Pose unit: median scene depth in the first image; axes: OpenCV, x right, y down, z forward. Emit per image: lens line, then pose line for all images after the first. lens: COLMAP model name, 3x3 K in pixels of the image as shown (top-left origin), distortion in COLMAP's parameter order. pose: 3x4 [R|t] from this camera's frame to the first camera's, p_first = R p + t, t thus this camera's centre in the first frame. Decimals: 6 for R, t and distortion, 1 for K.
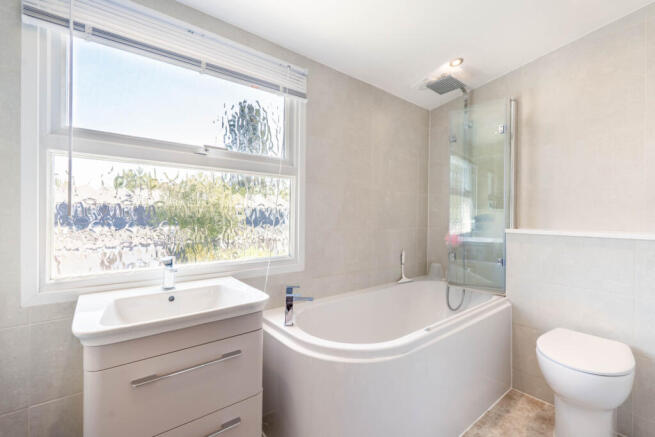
lens RADIAL K [[289.7, 0, 327.8], [0, 289.7, 220.4], [0, 0, 1]] dist [-0.000947, 0.000305]
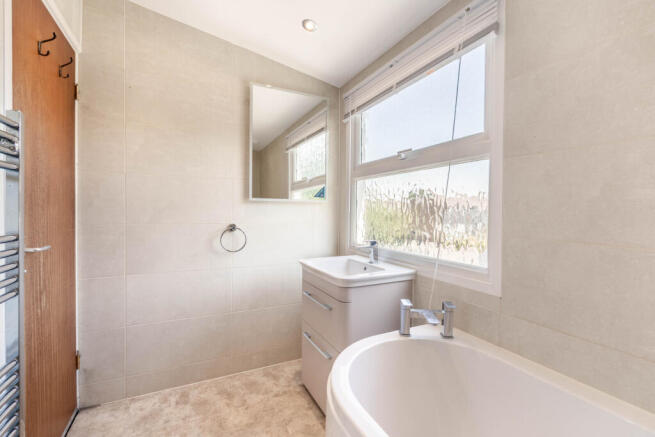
lens RADIAL K [[289.7, 0, 325.7], [0, 289.7, 206.2], [0, 0, 1]] dist [-0.000947, 0.000305]
pose [[-0.239436, -0.002055, -0.970910, 0.789049], [-0.002834, 0.999995, -0.001418, -0.032658], [0.970908, 0.002412, -0.239441, 0.975439]]
